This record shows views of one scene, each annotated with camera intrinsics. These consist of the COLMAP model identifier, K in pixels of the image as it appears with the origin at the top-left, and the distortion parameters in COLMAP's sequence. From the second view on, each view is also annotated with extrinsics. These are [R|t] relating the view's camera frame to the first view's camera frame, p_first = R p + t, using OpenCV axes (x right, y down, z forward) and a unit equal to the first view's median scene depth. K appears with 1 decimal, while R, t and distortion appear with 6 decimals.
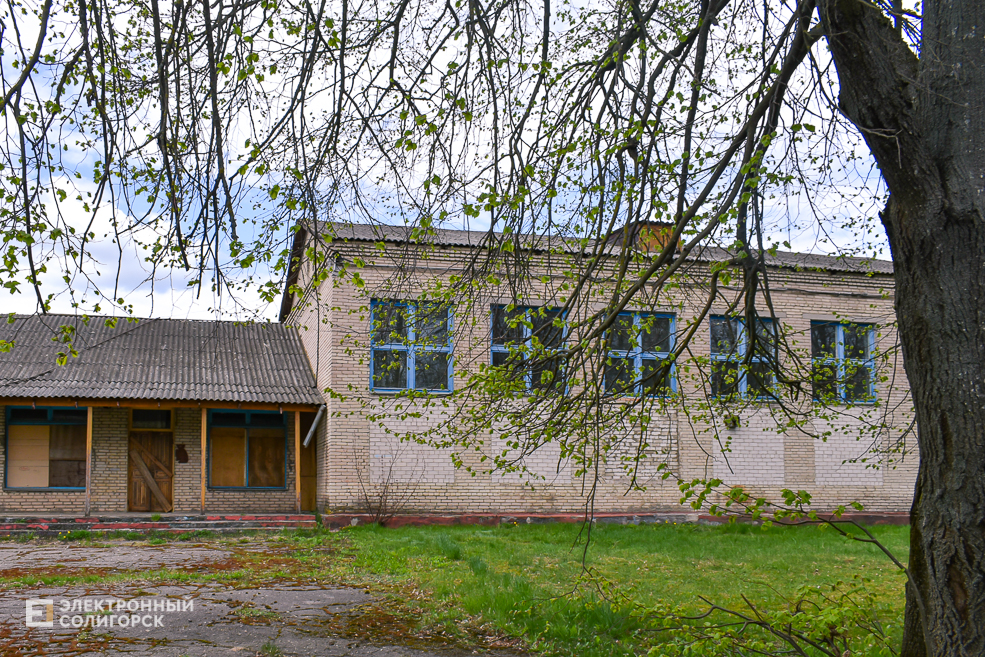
lens RADIAL K [[1204.0, 0, 492.4], [0, 1204.0, 329.0], [0, 0, 1]] dist [-0.016181, 0.000000]
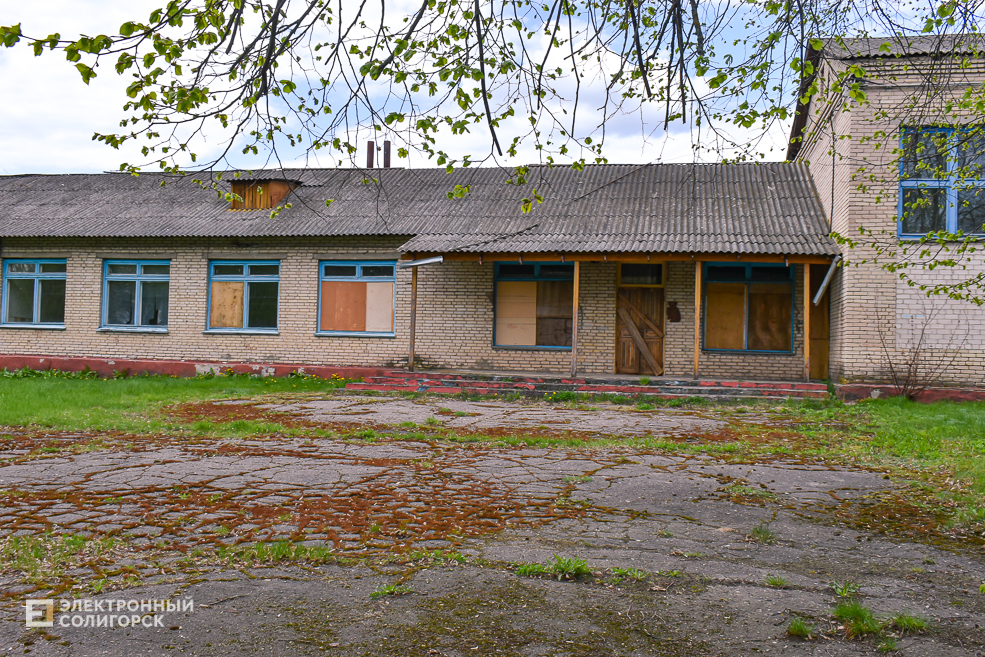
lens RADIAL K [[1168.1, 0, 492.7], [0, 1168.1, 328.2], [0, 0, 1]] dist [-0.040183, 0.000000]
pose [[0.855847, 0.002966, -0.517221, 0.078060], [0.040476, 0.996533, 0.072689, 0.047198], [0.515643, -0.083146, 0.852760, 0.185653]]
